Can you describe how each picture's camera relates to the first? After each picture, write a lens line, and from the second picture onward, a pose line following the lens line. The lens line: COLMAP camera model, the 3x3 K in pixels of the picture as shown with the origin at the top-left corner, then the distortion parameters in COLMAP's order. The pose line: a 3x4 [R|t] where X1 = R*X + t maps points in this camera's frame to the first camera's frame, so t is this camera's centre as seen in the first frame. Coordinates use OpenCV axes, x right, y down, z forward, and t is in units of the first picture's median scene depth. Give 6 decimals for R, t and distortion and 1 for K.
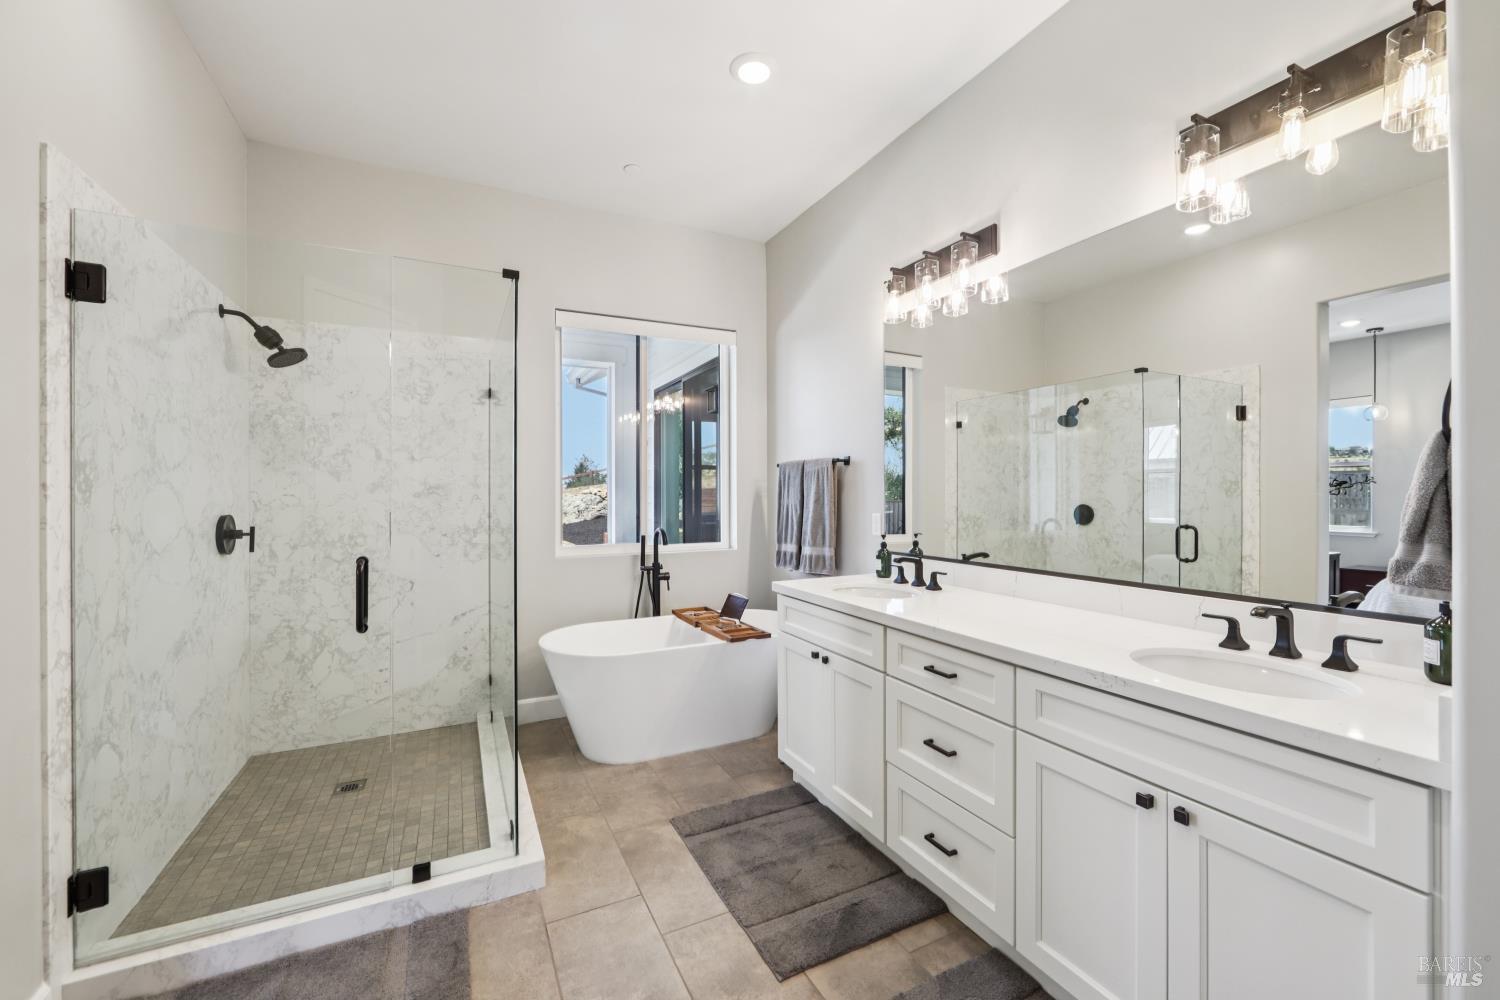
lens RADIAL K [[603.8, 0, 756.9], [0, 603.8, 496.8], [0, 0, 1]] dist [-0.013714, 0.002562]
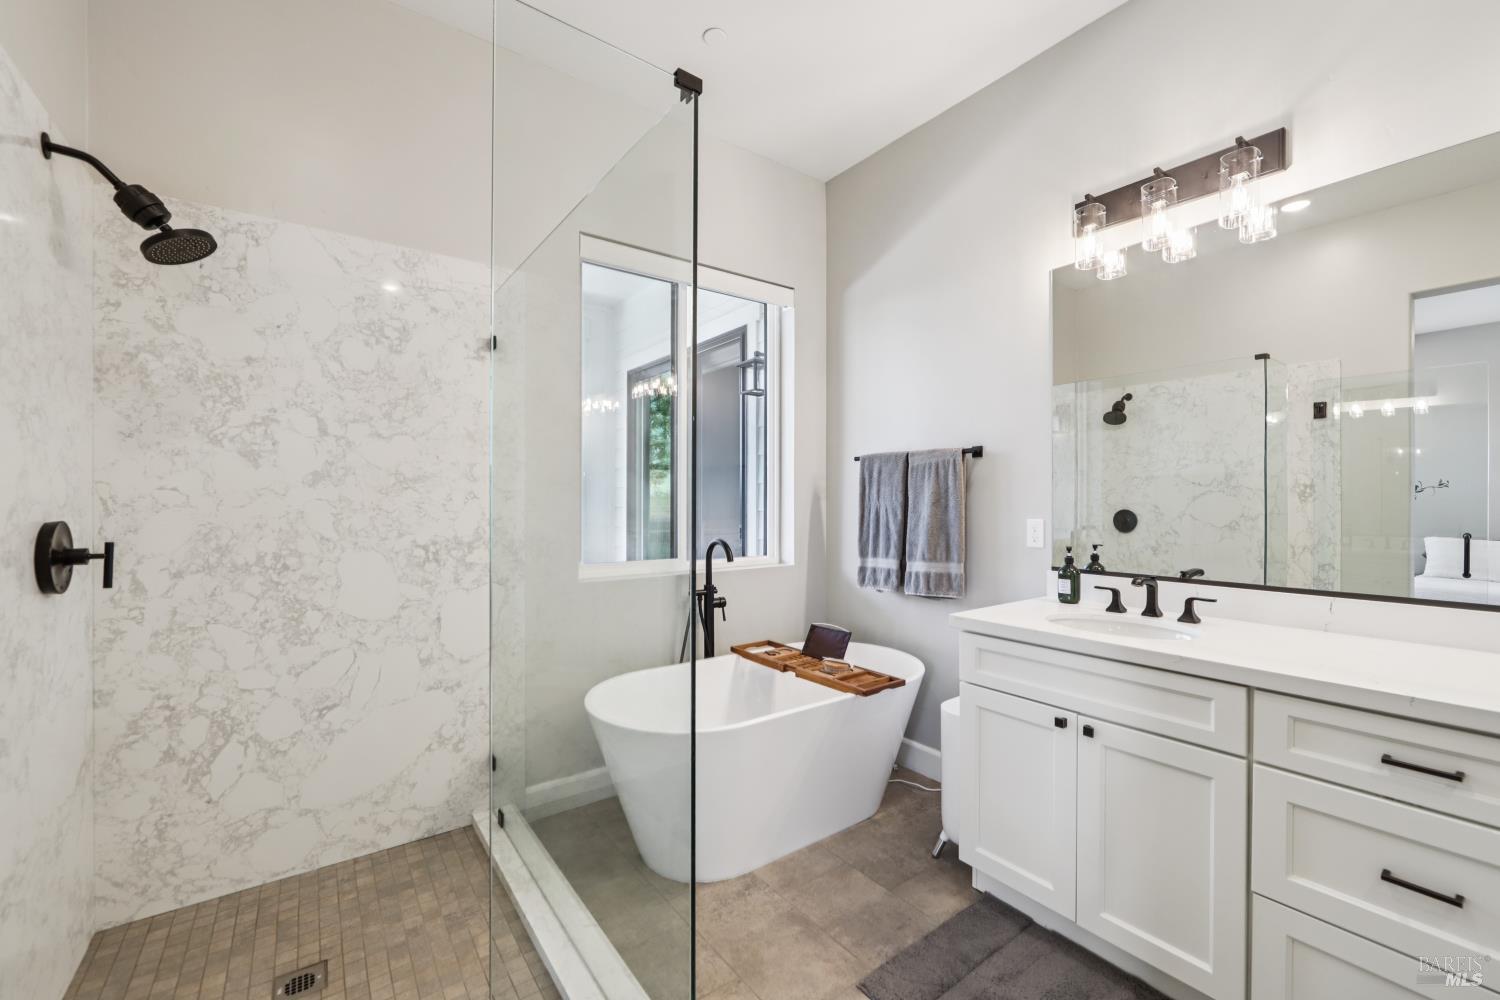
lens RADIAL K [[603.8, 0, 744.5], [0, 603.8, 504.9], [0, 0, 1]] dist [-0.013714, 0.002562]
pose [[0.986033, 0.003415, 0.166514, -0.303731], [-0.003786, 0.999991, 0.001909, 0.009925], [-0.166506, -0.002512, 0.986037, 0.305771]]
